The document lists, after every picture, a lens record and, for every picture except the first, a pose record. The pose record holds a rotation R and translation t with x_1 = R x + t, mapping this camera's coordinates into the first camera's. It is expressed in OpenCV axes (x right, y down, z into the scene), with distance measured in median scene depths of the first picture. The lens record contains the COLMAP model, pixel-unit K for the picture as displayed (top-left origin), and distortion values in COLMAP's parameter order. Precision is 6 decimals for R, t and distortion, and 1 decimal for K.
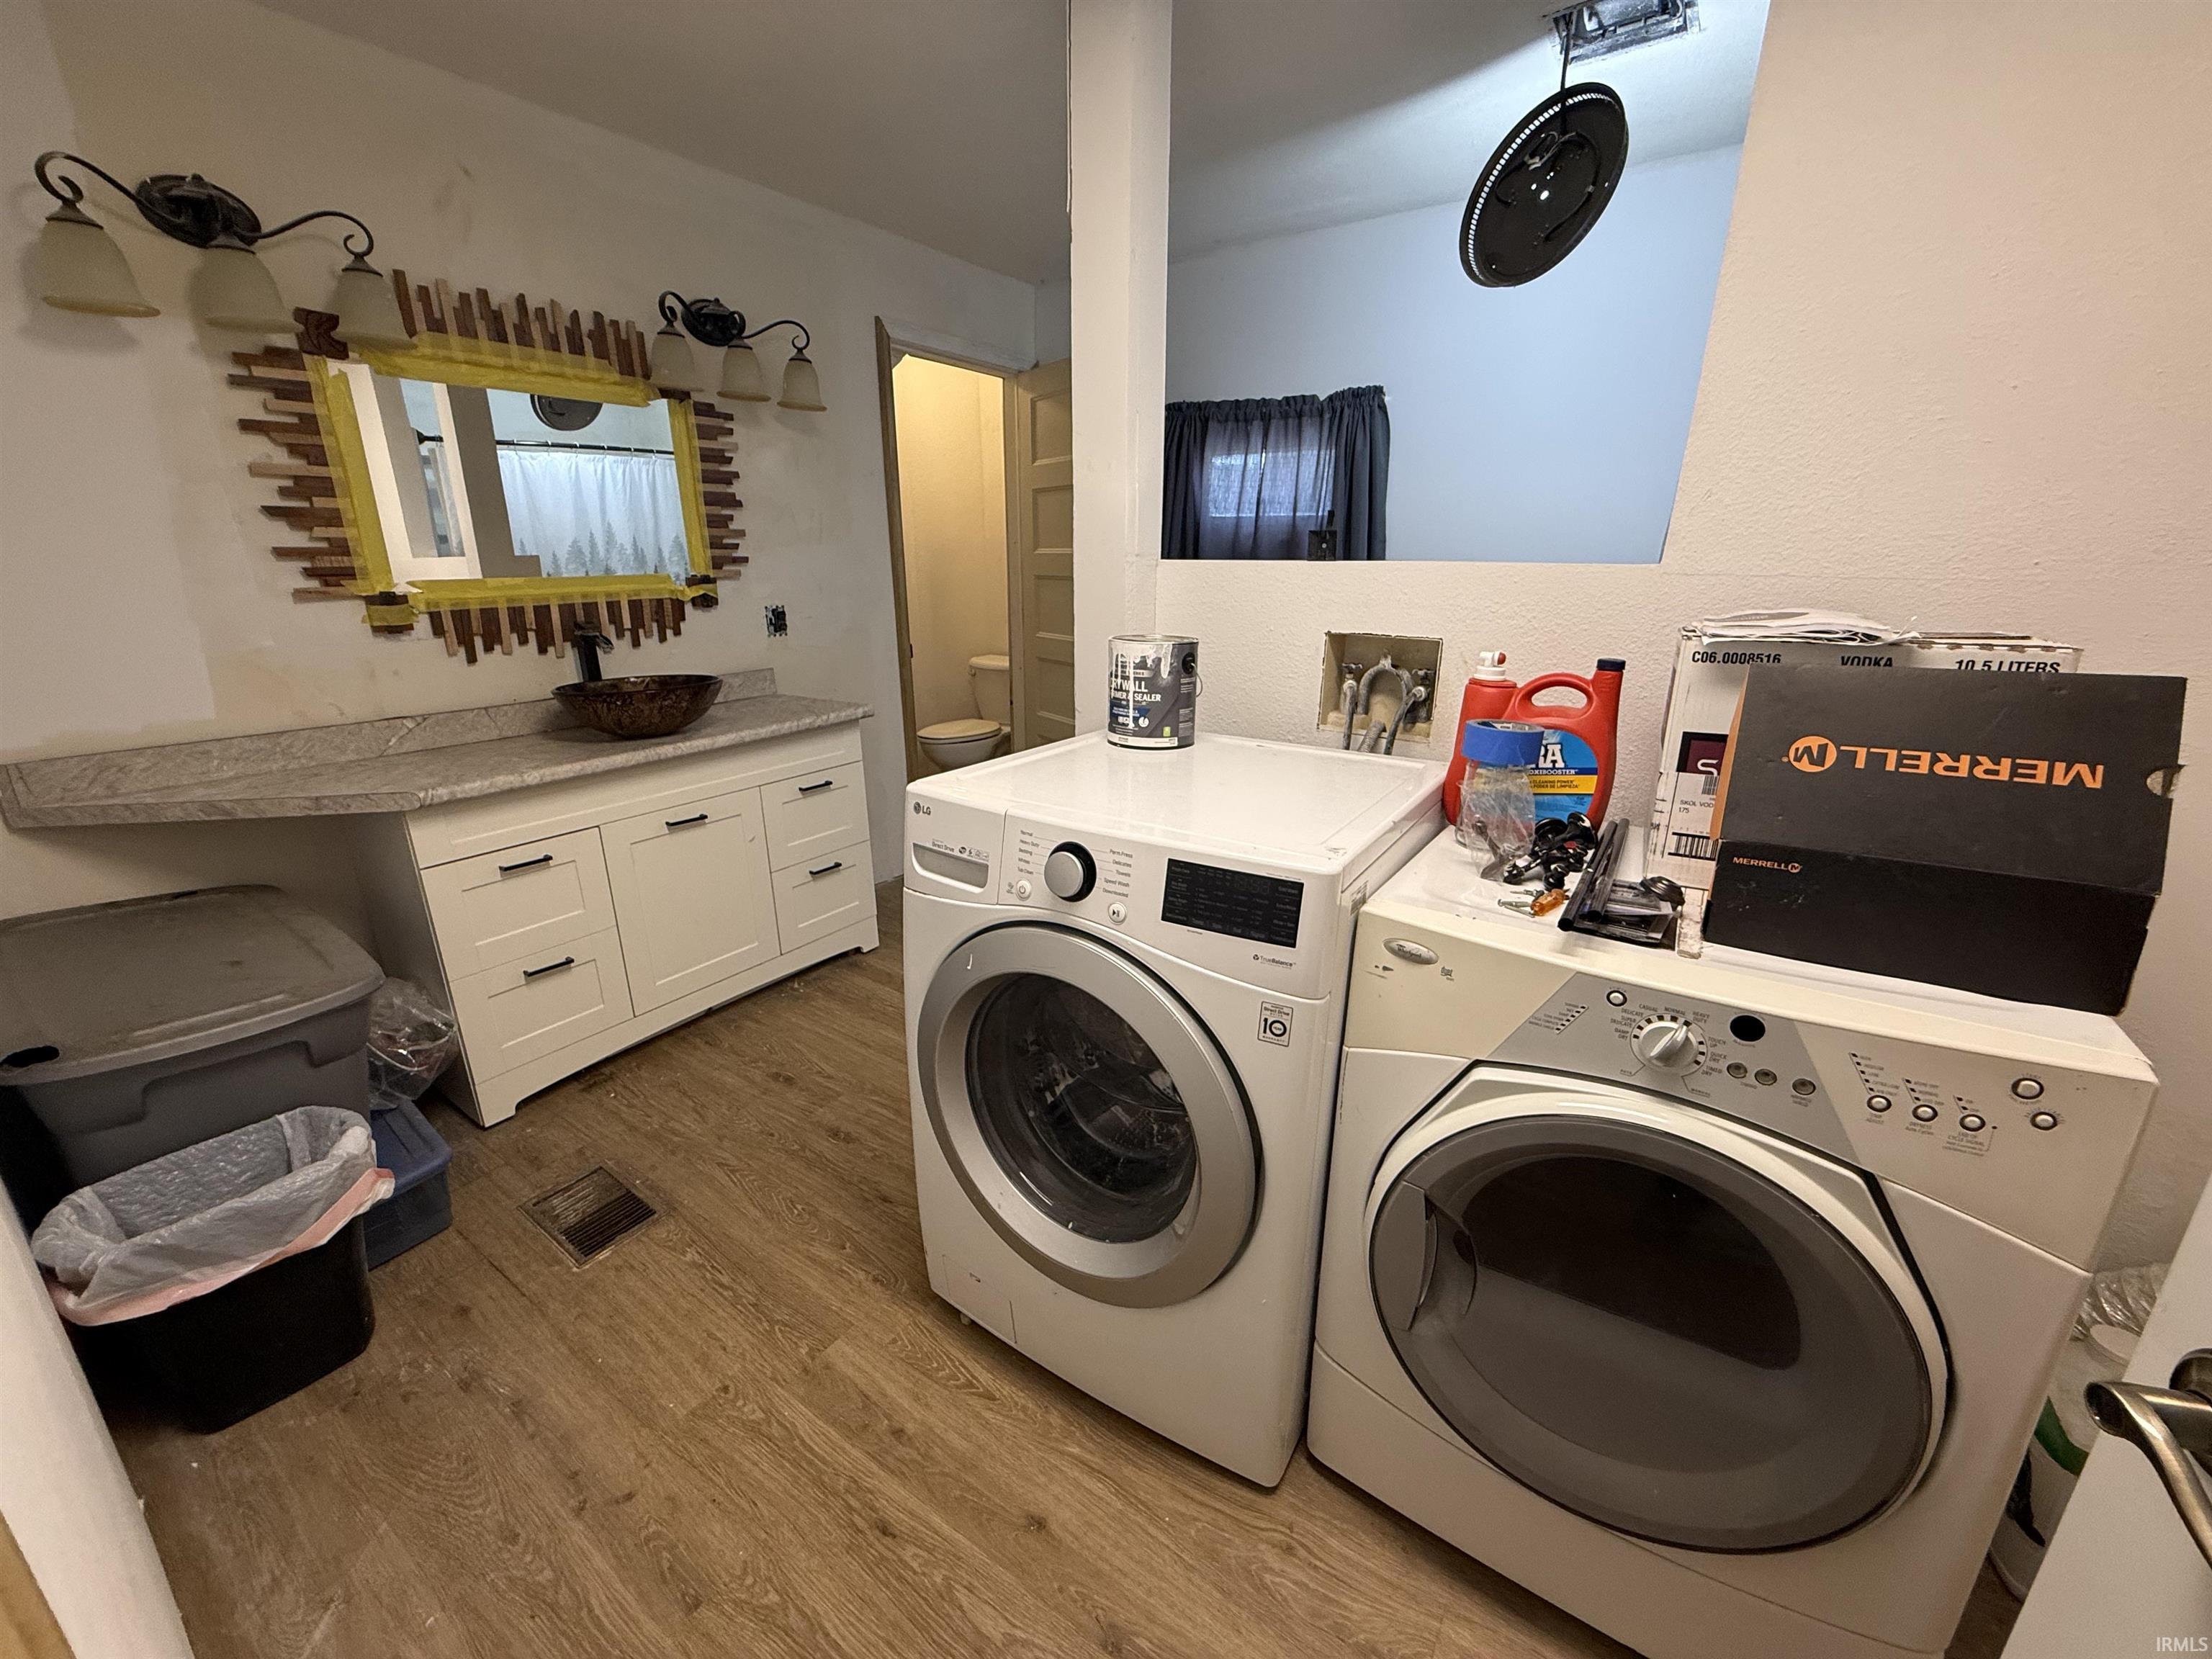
lens RADIAL K [[883.3, 0, 1103.0], [0, 883.3, 827.8], [0, 0, 1]] dist [0.001525, -0.000690]
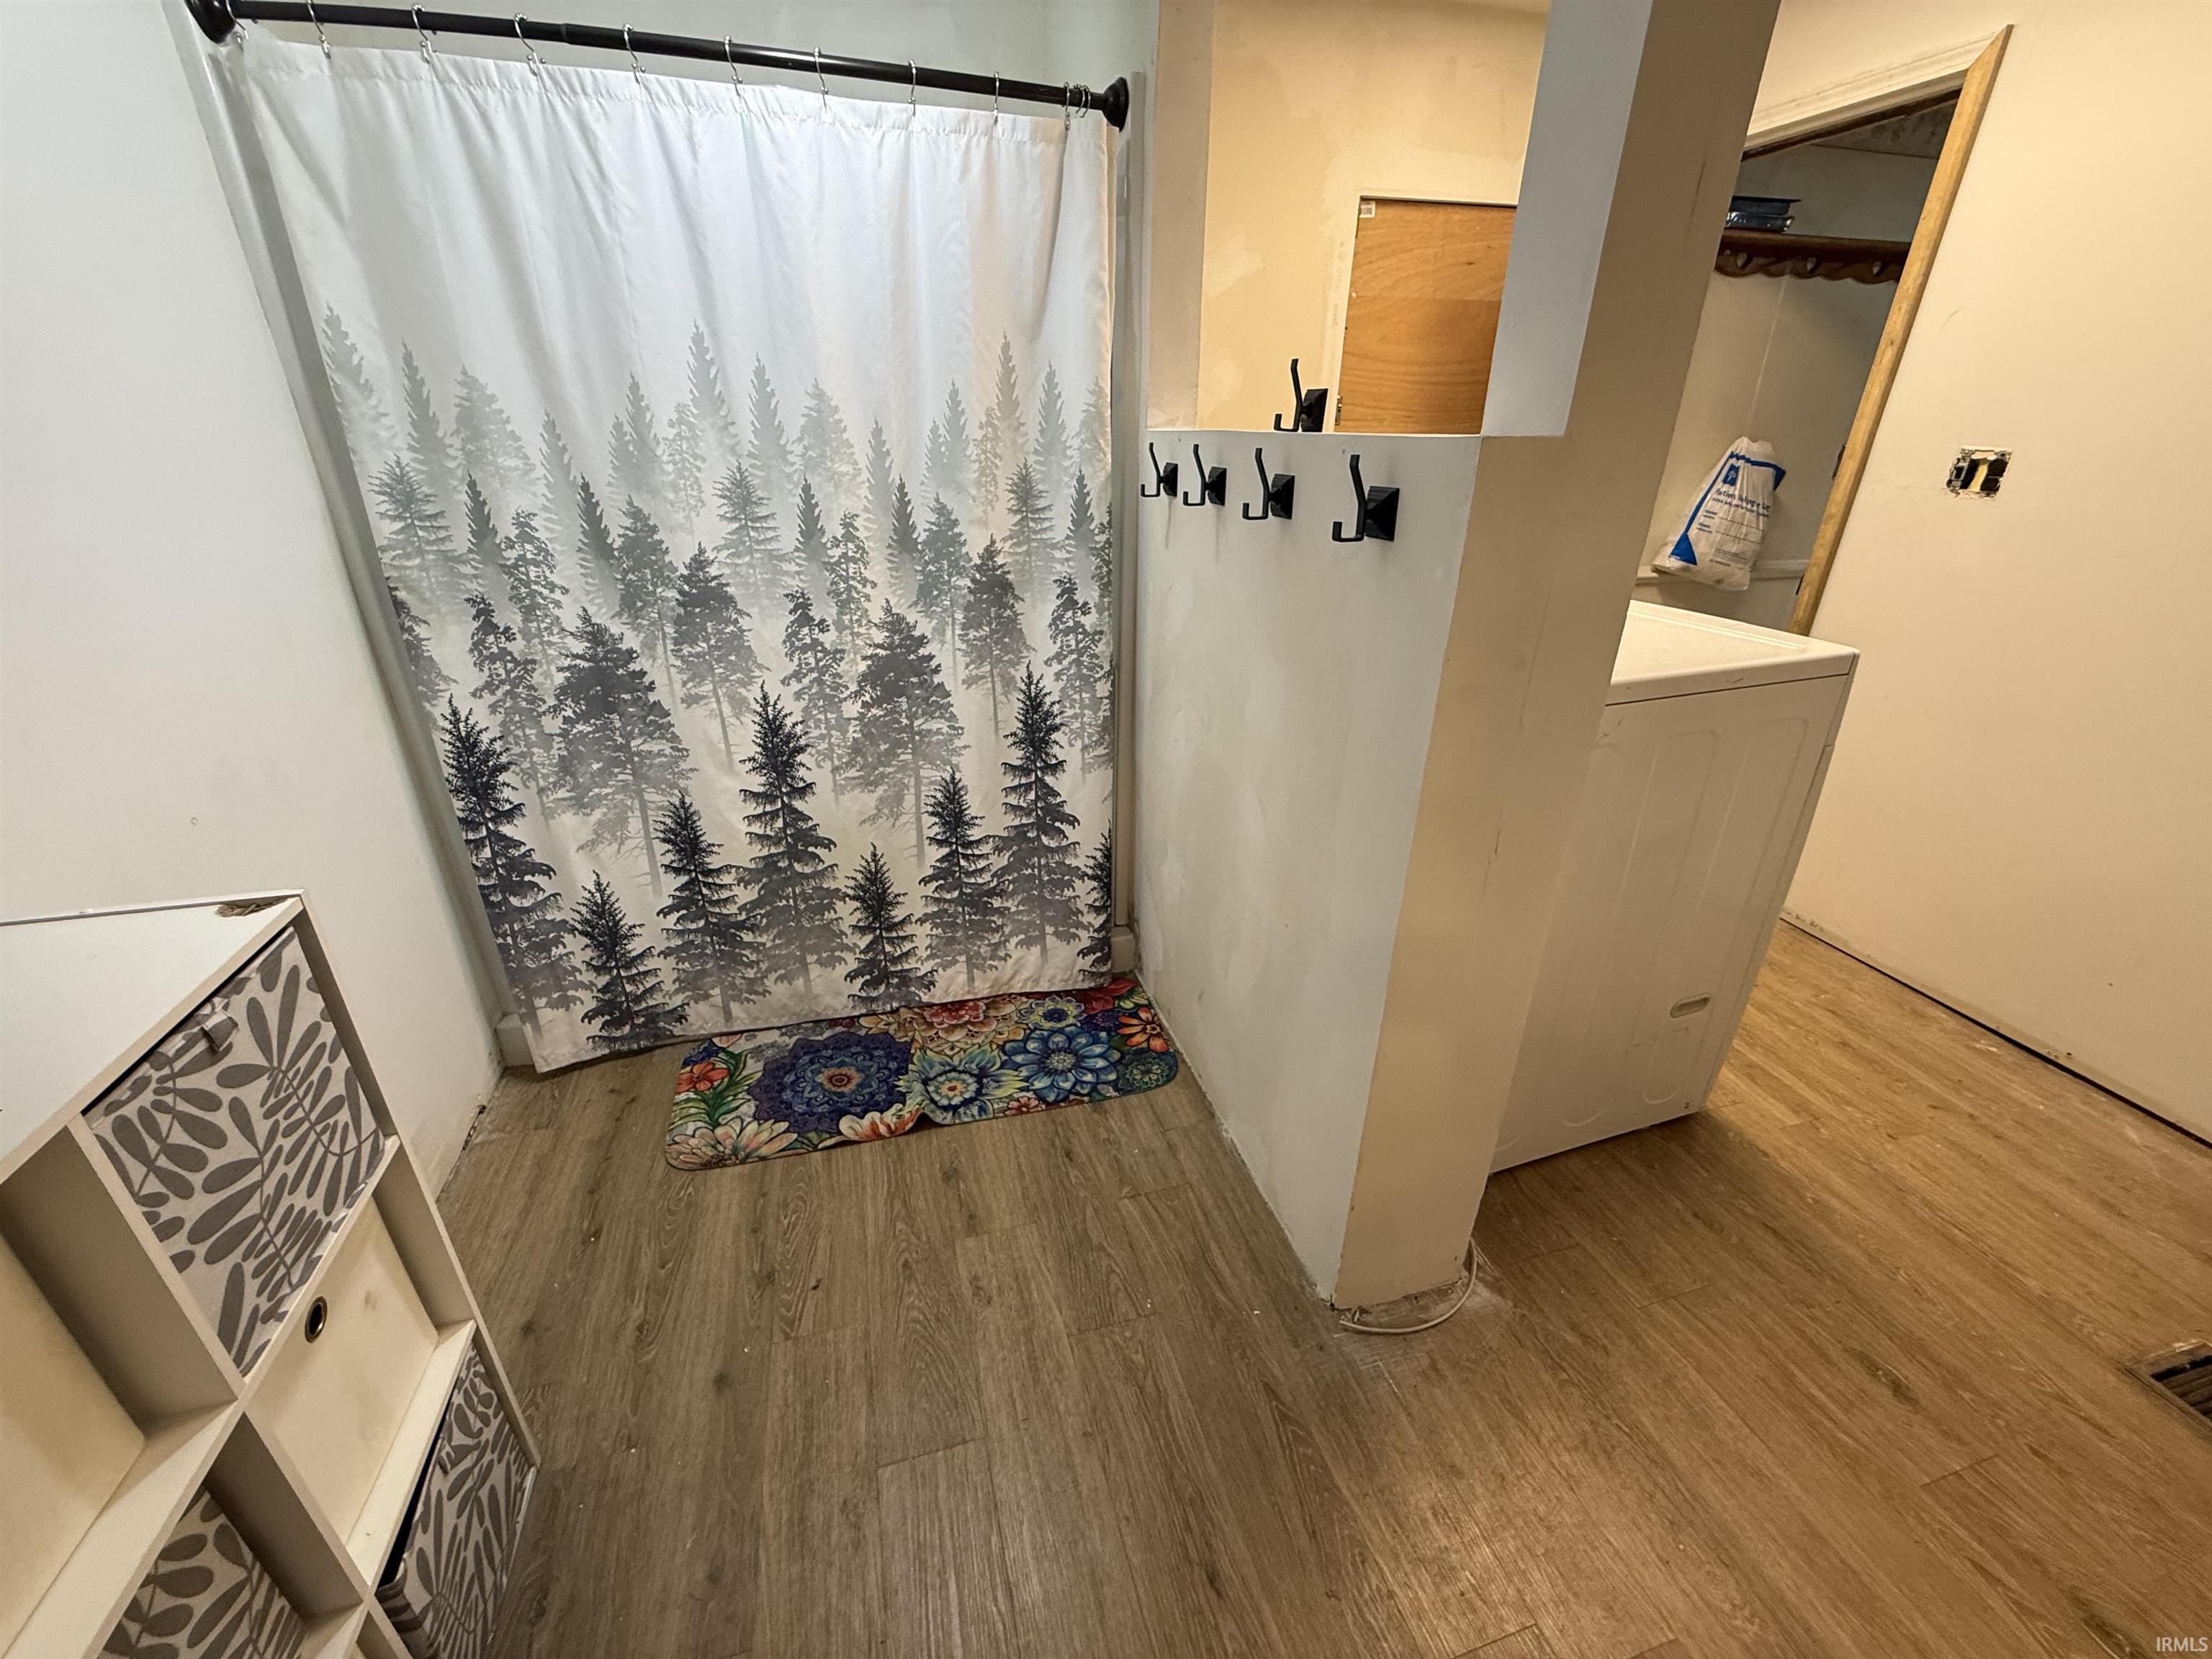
lens RADIAL K [[883.3, 0, 1103.0], [0, 883.3, 827.8], [0, 0, 1]] dist [0.001525, -0.000690]
pose [[-0.773122, -0.262659, 0.577315, -0.153773], [0.188637, 0.773812, 0.604674, -0.567073], [-0.605556, 0.576390, -0.548704, 1.827328]]
